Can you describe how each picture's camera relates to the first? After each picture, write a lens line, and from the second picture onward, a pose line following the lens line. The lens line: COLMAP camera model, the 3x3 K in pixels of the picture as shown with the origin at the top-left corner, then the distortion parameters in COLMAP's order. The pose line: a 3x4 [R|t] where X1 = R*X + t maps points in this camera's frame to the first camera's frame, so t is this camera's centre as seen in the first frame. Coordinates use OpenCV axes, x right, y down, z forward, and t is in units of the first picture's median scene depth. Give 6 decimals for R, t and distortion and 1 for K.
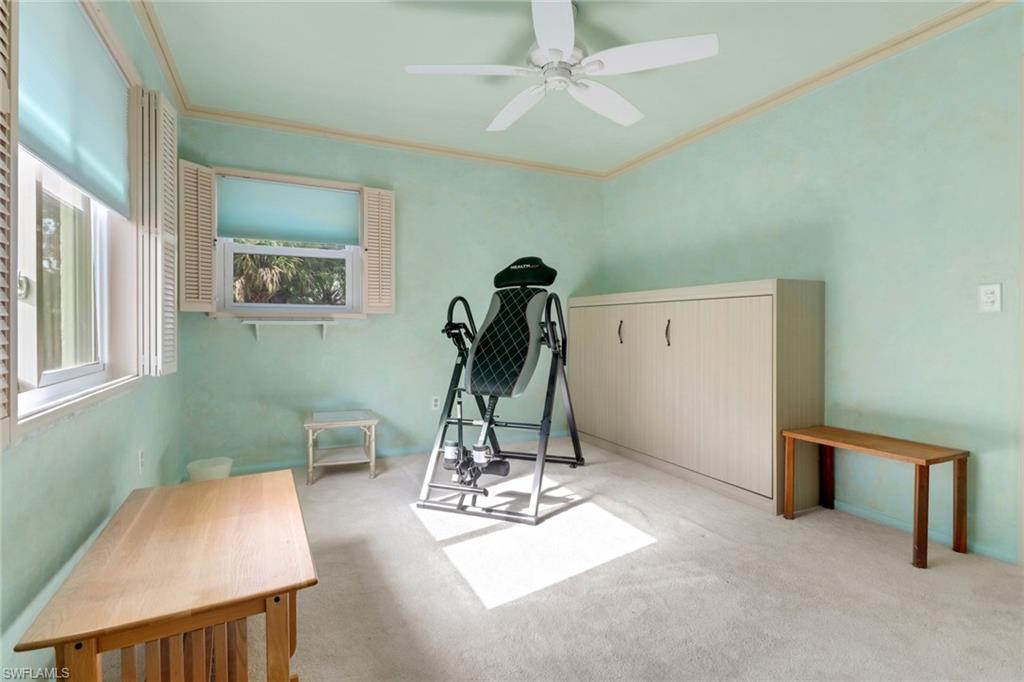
lens RADIAL K [[483.5, 0, 511.8], [0, 483.5, 332.1], [0, 0, 1]] dist [0.017836, -0.014283]
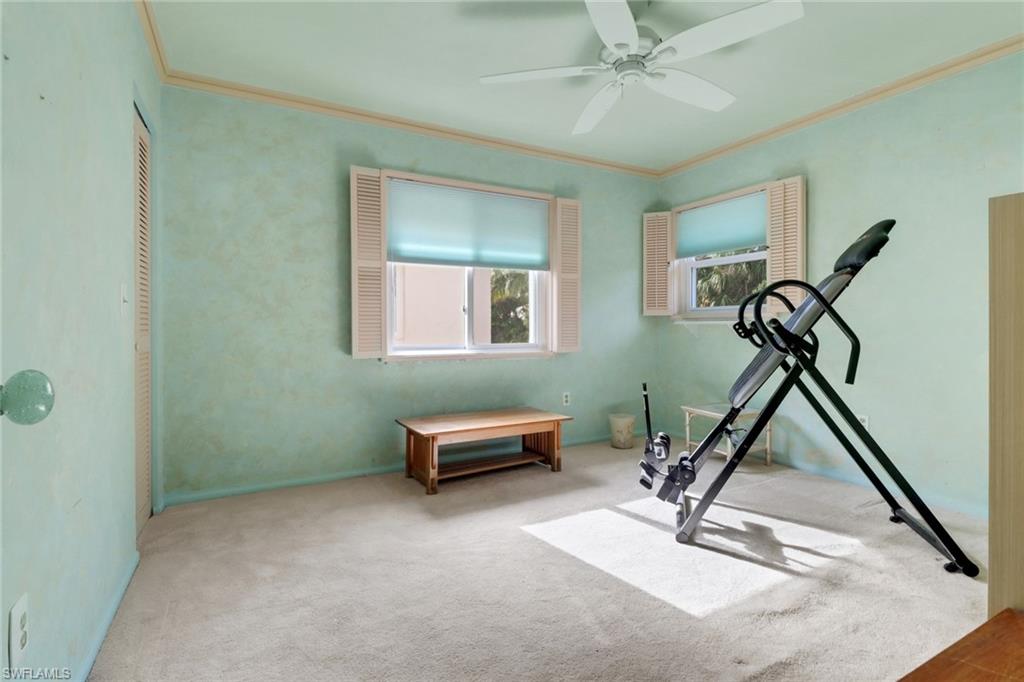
lens RADIAL K [[483.5, 0, 511.8], [0, 483.5, 332.1], [0, 0, 1]] dist [0.017836, -0.014283]
pose [[0.041826, 0.011470, -0.999059, 0.806158], [-0.002549, 0.999932, 0.011373, -0.010369], [0.999122, 0.002070, 0.041852, 0.540567]]
